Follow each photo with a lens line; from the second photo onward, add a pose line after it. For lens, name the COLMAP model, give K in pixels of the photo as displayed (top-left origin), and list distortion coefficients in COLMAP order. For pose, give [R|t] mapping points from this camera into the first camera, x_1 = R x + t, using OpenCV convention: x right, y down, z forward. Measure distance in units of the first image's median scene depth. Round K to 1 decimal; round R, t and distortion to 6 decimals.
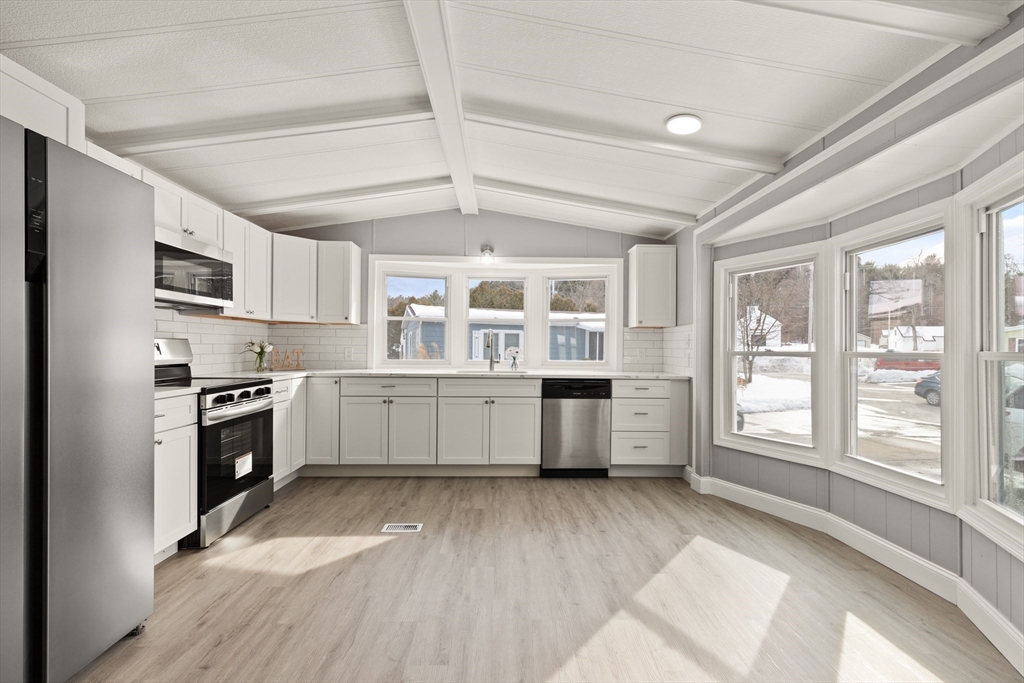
lens RADIAL K [[464.2, 0, 516.6], [0, 464.2, 343.9], [0, 0, 1]] dist [0.008106, -0.000028]
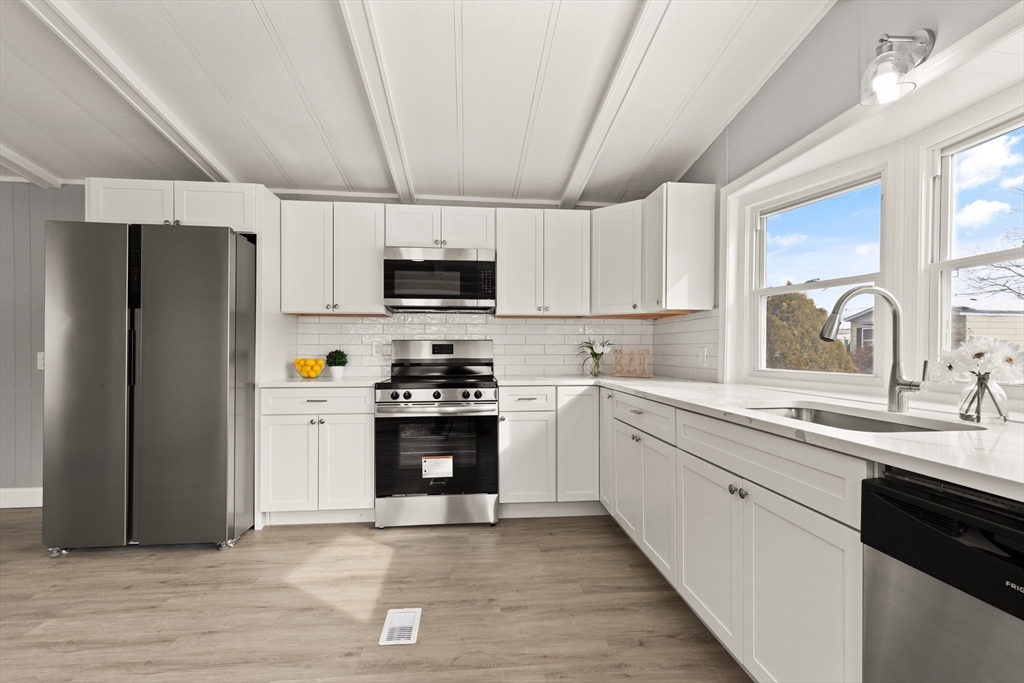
lens RADIAL K [[464.2, 0, 516.6], [0, 464.2, 343.9], [0, 0, 1]] dist [0.008106, -0.000028]
pose [[0.068523, -0.019717, -0.997455, 0.389774], [0.009186, 0.999775, -0.019132, 0.020139], [0.997607, -0.007851, 0.068689, 1.053982]]
